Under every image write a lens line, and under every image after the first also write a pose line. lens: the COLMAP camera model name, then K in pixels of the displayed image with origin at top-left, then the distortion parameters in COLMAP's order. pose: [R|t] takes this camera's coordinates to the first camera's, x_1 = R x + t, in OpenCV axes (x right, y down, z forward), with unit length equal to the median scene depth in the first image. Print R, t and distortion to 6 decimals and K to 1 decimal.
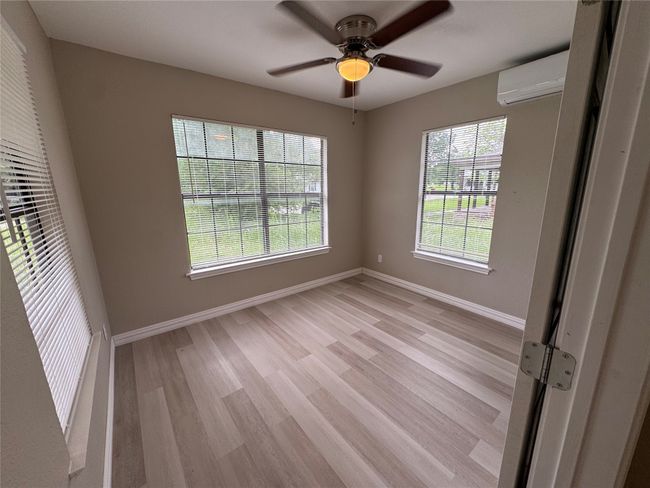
lens RADIAL K [[259.5, 0, 323.7], [0, 259.5, 245.9], [0, 0, 1]] dist [-0.002711, 0.000196]
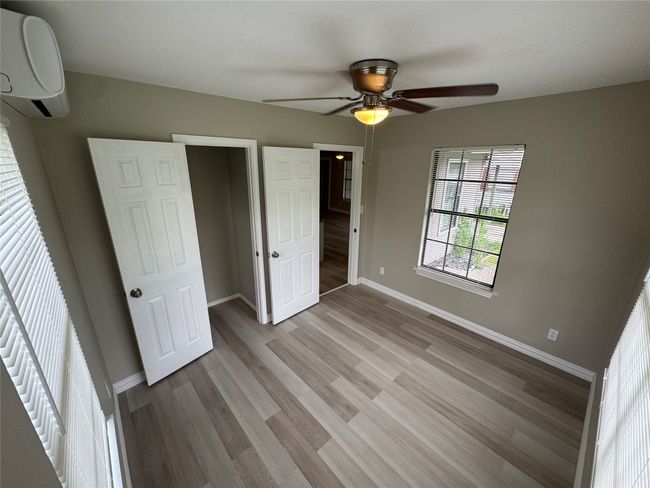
lens RADIAL K [[259.5, 0, 326.5], [0, 259.5, 246.1], [0, 0, 1]] dist [-0.002711, 0.000196]
pose [[-0.996614, 0.027761, -0.077388, 0.289430], [-0.016074, 0.857314, 0.514542, -0.597780], [0.080630, 0.514044, -0.853966, 1.599278]]
